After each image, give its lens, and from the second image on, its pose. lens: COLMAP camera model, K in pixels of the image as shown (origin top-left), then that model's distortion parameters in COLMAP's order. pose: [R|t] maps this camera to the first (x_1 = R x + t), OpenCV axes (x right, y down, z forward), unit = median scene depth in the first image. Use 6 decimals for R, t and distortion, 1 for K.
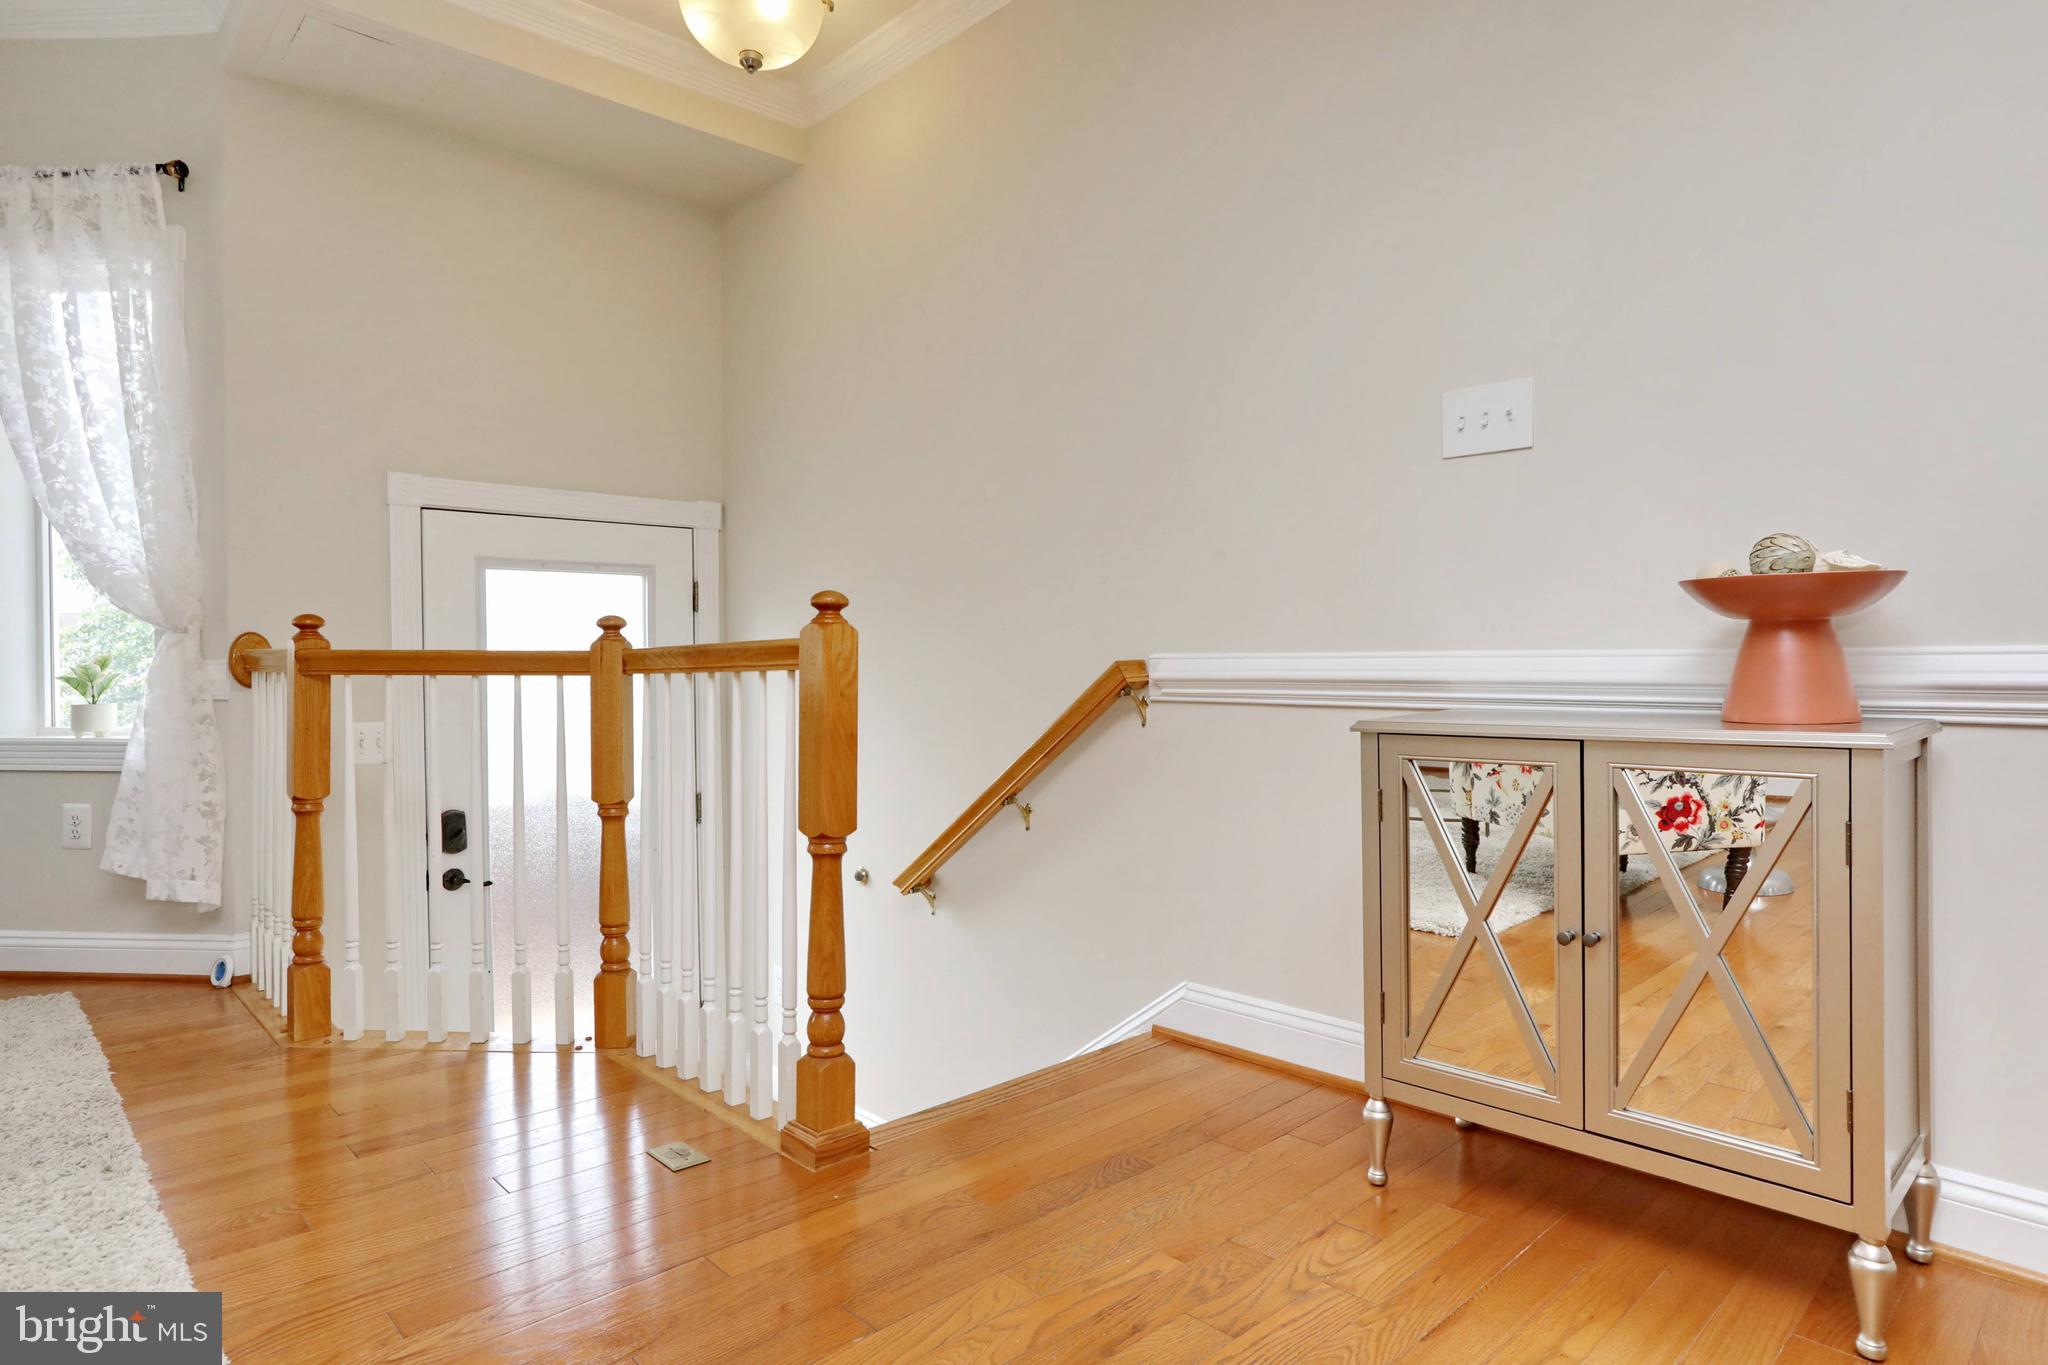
lens RADIAL K [[1172.2, 0, 1024.8], [0, 1172.2, 674.1], [0, 0, 1]] dist [-0.004742, 0.000084]
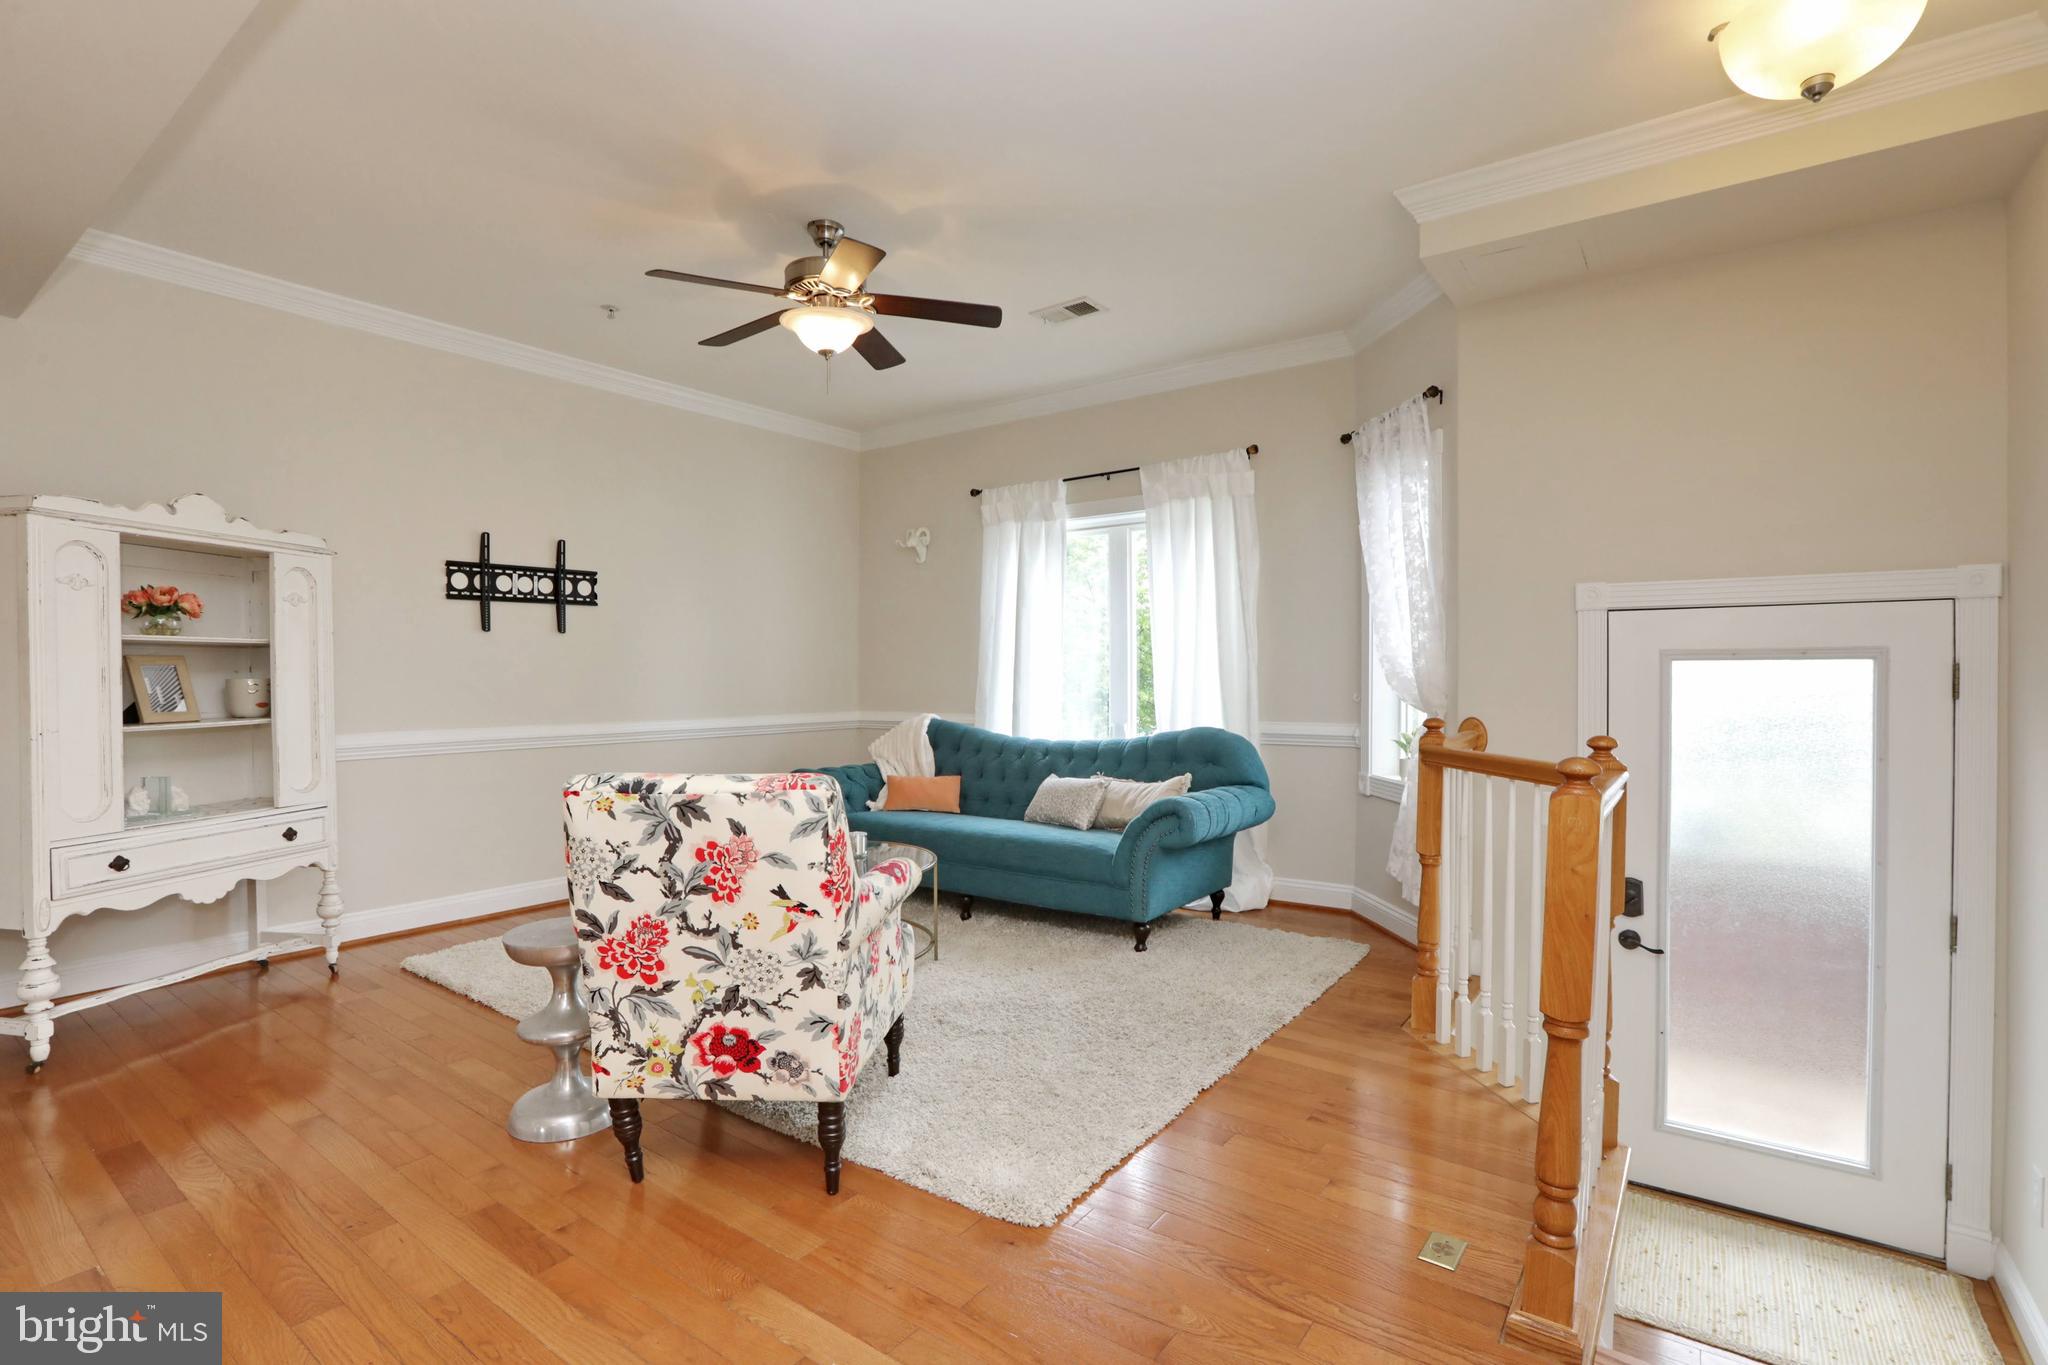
lens RADIAL K [[970.4, 0, 1018.9], [0, 970.4, 682.8], [0, 0, 1]] dist [-0.086081, 0.051921]
pose [[0.186678, 0.015603, -0.982297, 0.324718], [-0.006179, 0.999873, 0.014708, -0.091318], [0.982402, 0.003324, 0.186751, 0.287049]]
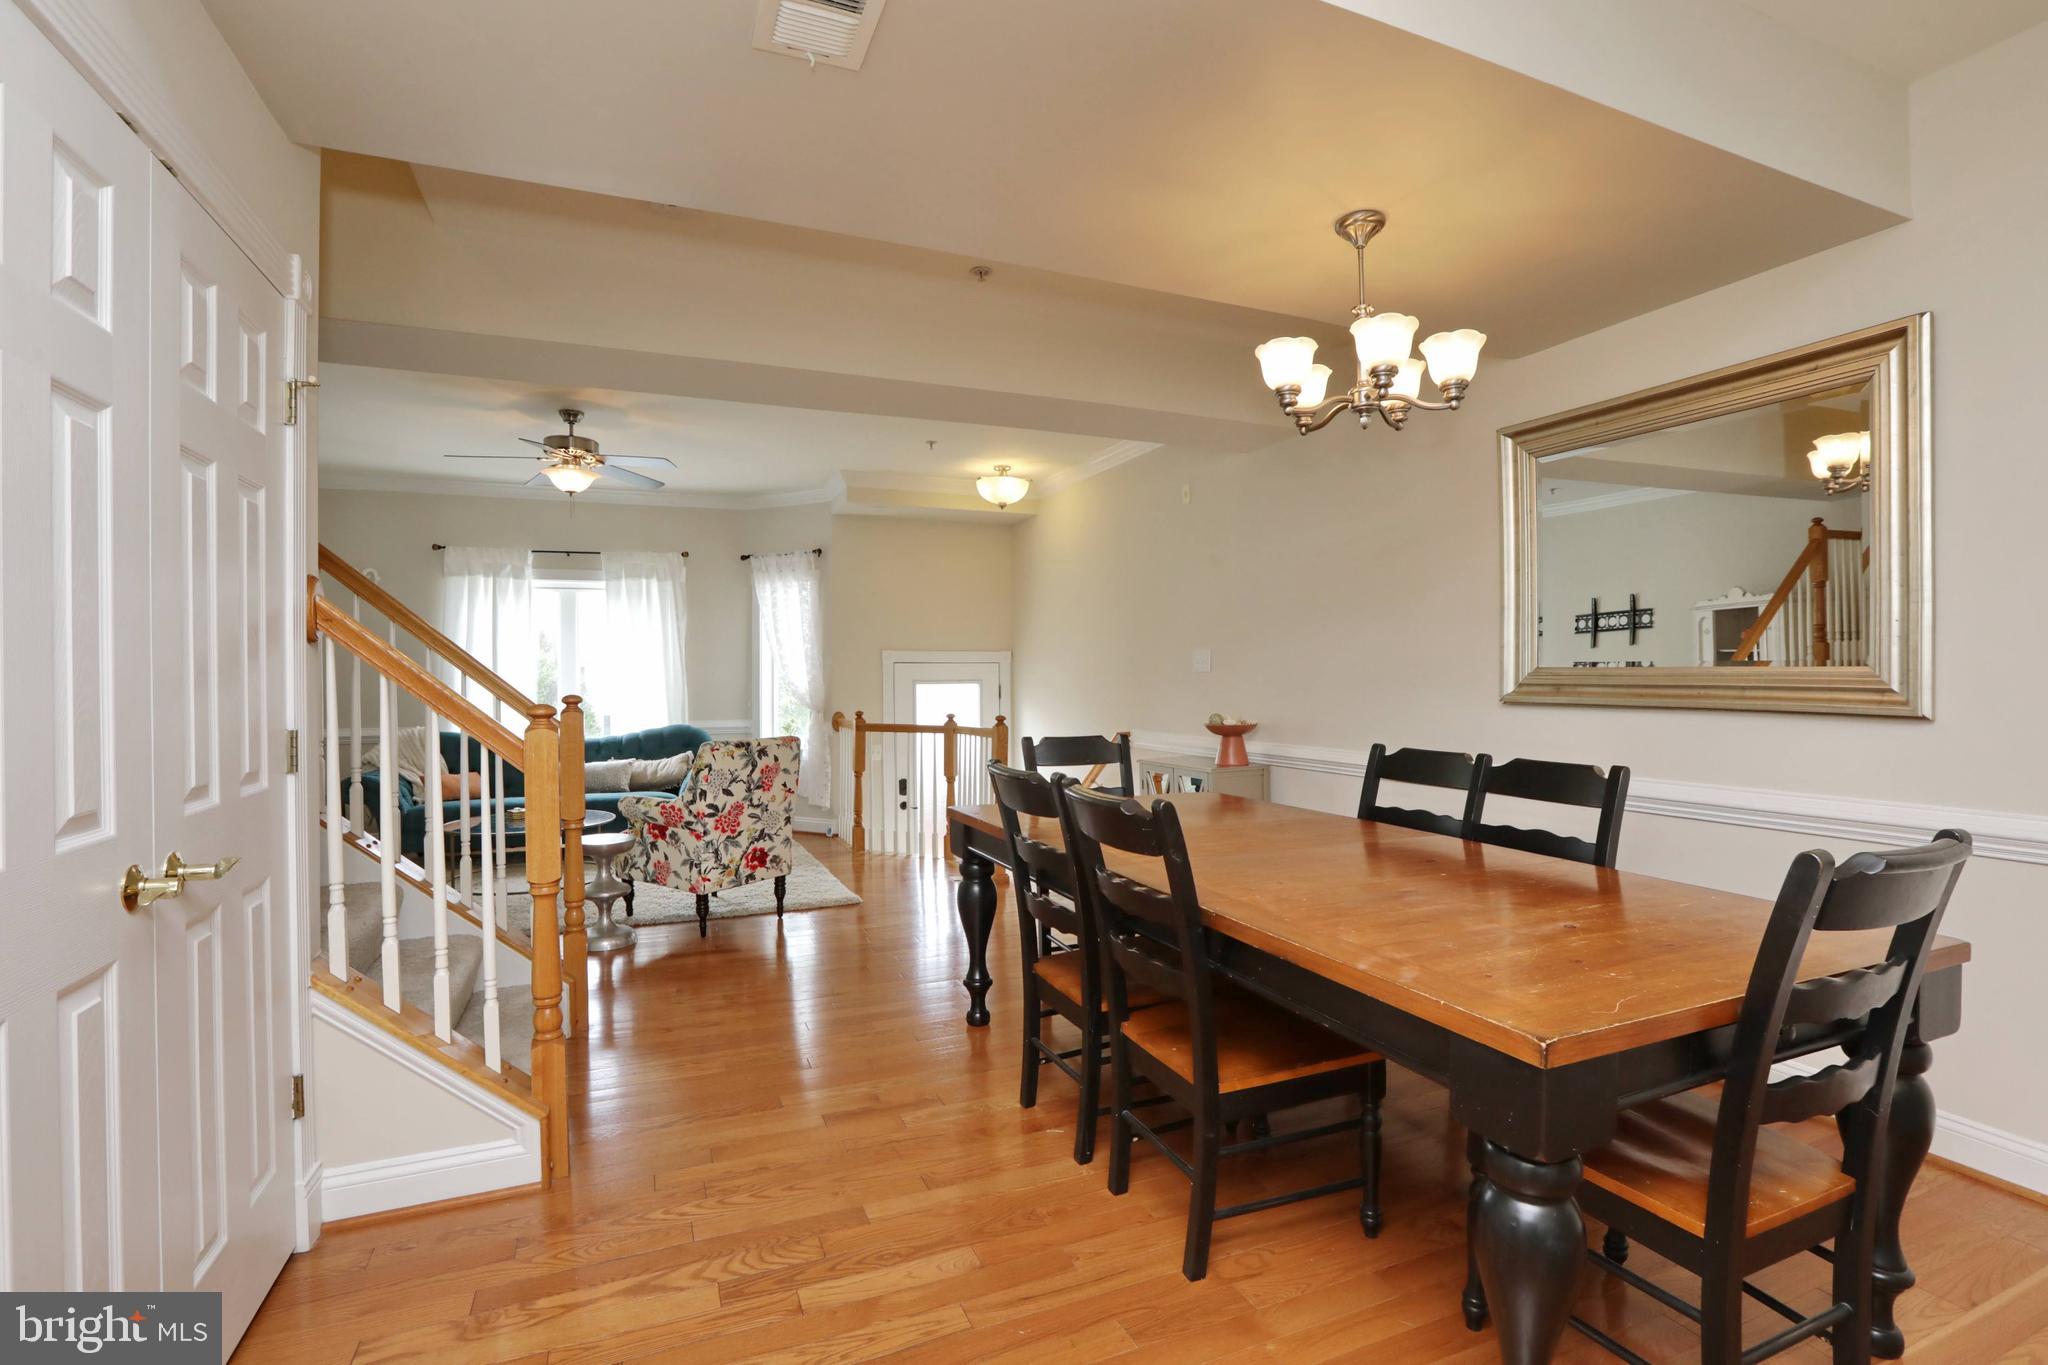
lens RADIAL K [[947.1, 0, 1025.3], [0, 947.1, 688.7], [0, 0, 1]] dist [-0.044183, -0.000105]
pose [[0.939733, 0.007262, -0.341832, 0.548910], [-0.006303, 0.999972, 0.003917, -0.104889], [0.341851, -0.001526, 0.939753, -1.009411]]
